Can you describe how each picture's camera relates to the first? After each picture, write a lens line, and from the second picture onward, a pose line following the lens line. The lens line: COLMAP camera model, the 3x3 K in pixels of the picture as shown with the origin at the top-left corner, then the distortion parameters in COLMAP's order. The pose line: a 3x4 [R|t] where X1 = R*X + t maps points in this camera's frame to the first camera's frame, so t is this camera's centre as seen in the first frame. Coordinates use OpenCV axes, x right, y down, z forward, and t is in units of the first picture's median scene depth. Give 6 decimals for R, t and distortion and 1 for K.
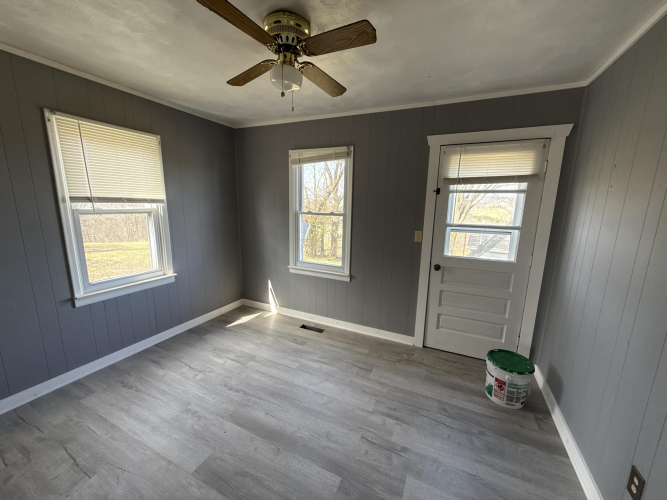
lens RADIAL K [[267.4, 0, 333.8], [0, 267.4, 251.9], [0, 0, 1]] dist [0.000955, 0.000084]
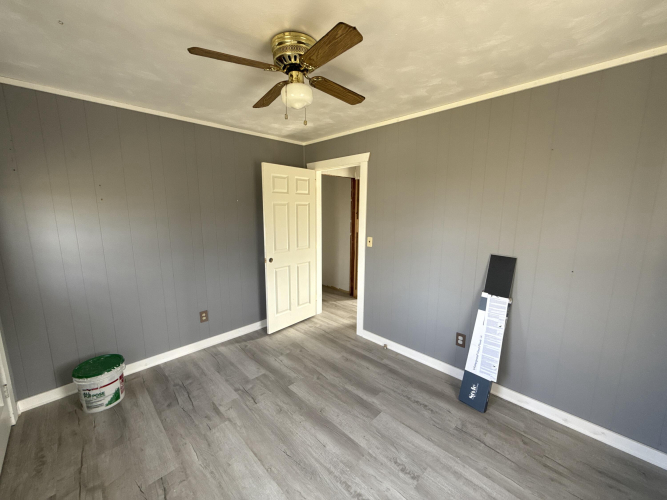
lens RADIAL K [[267.4, 0, 333.8], [0, 267.4, 251.9], [0, 0, 1]] dist [0.000955, 0.000084]
pose [[-0.941910, -0.081201, 0.325901, -0.540511], [0.034896, 0.941422, 0.335421, -0.348114], [-0.334047, 0.327309, -0.883901, 1.623320]]
